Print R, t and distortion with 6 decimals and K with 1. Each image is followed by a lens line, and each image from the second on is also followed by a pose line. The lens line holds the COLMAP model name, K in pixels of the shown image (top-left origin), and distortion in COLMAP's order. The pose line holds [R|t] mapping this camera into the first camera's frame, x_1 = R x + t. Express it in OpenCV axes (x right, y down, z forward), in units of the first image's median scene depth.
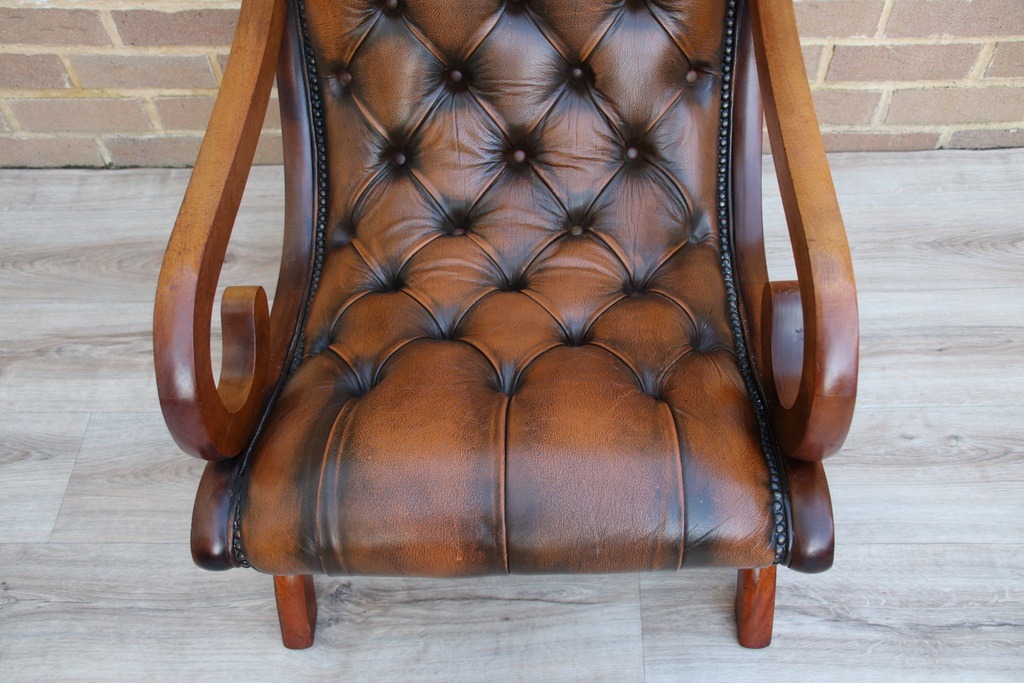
lens RADIAL K [[1043.3, 0, 507.1], [0, 1043.3, 345.5], [0, 0, 1]] dist [-0.077326, 0.268619]
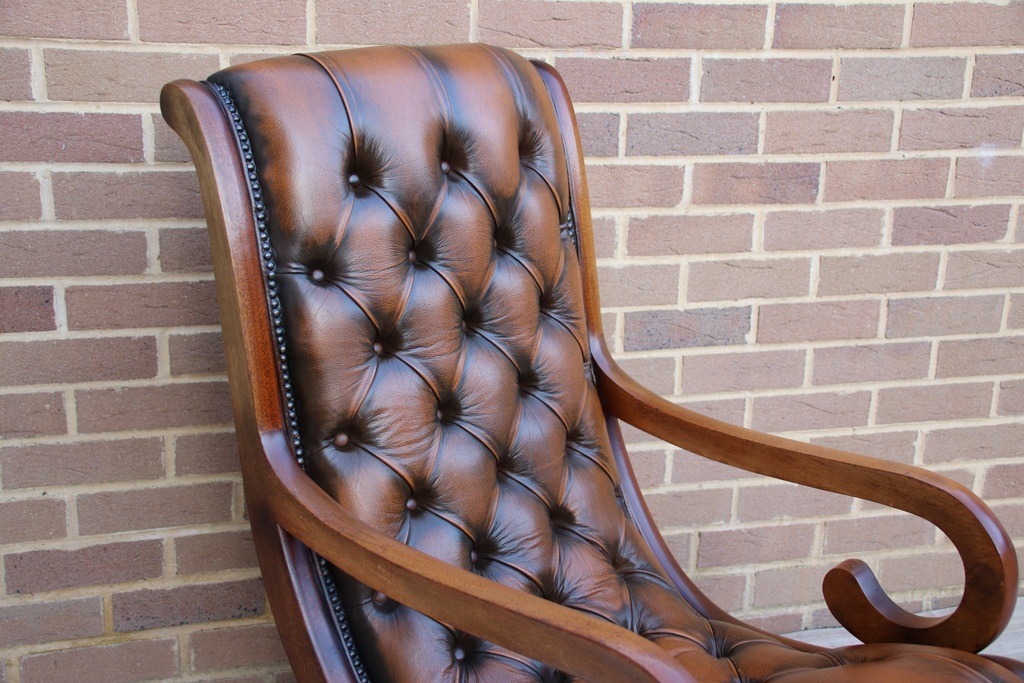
lens RADIAL K [[1264.8, 0, 517.2], [0, 1264.8, 345.3], [0, 0, 1]] dist [-0.002573, 0.452698]
pose [[0.953757, -0.026222, 0.299433, -0.289728], [0.199479, 0.800412, -0.565287, 0.295878], [-0.224847, 0.598877, 0.768629, -0.134312]]
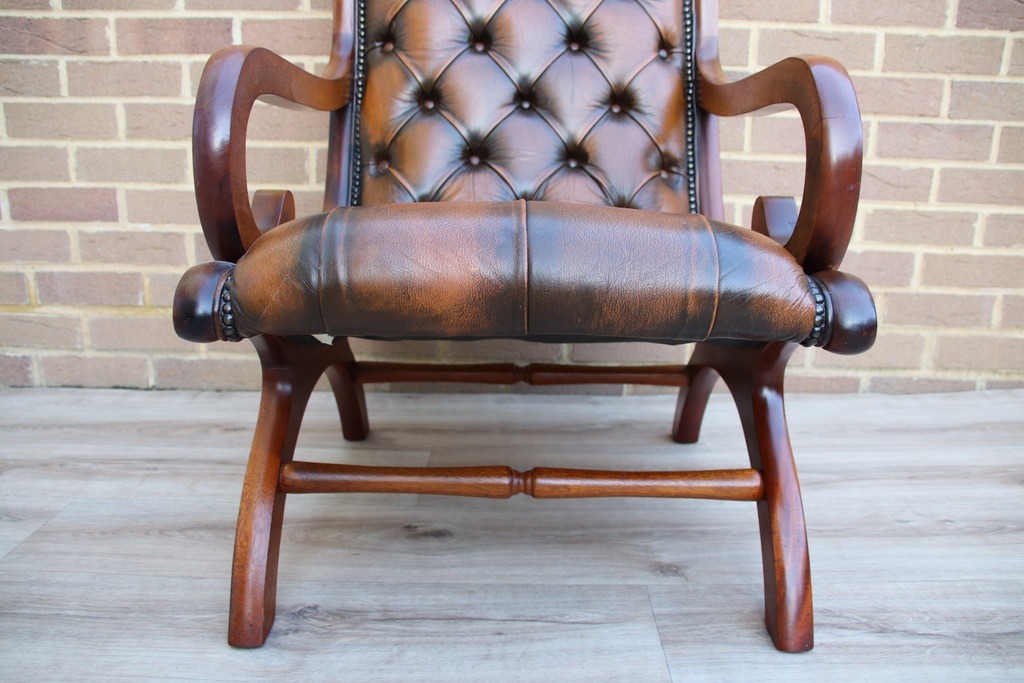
lens RADIAL K [[853.6, 0, 510.1], [0, 853.6, 347.7], [0, 0, 1]] dist [-0.156401, 0.145085]
pose [[0.998272, 0.051288, 0.028672, -0.019454], [-0.022479, 0.784194, -0.620109, 0.425997], [-0.054288, 0.618393, 0.783992, 0.276801]]
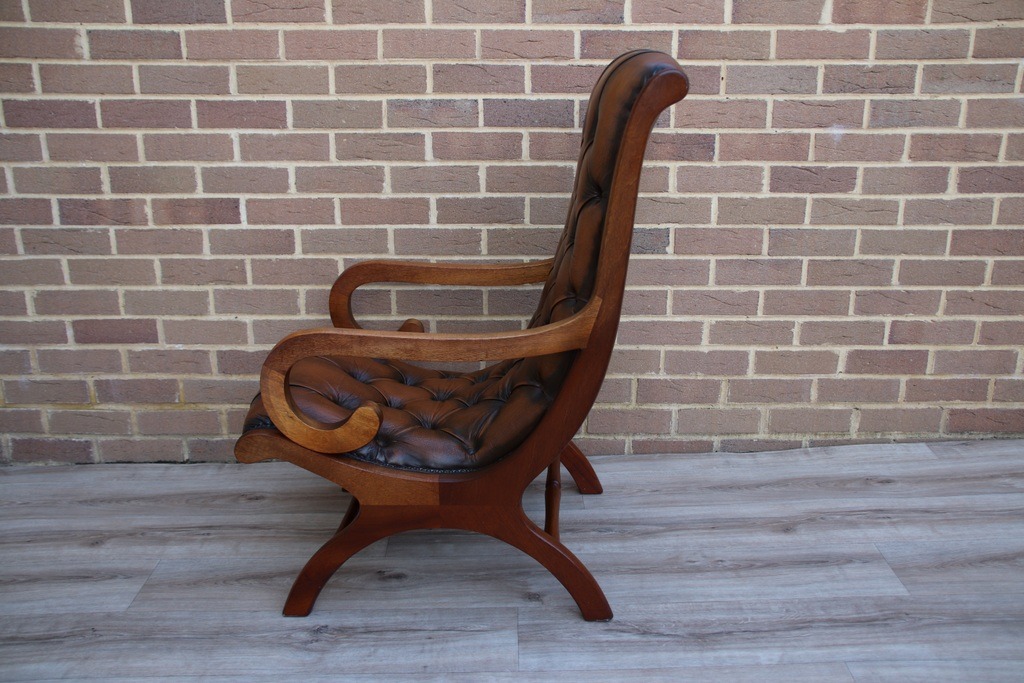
lens RADIAL K [[971.1, 0, 516.3], [0, 971.1, 345.2], [0, 0, 1]] dist [-0.114452, 0.251316]
pose [[0.998718, 0.024019, 0.044561, 0.044922], [0.006344, 0.813943, -0.580911, 0.621259], [-0.050223, 0.580449, 0.812747, -0.336732]]
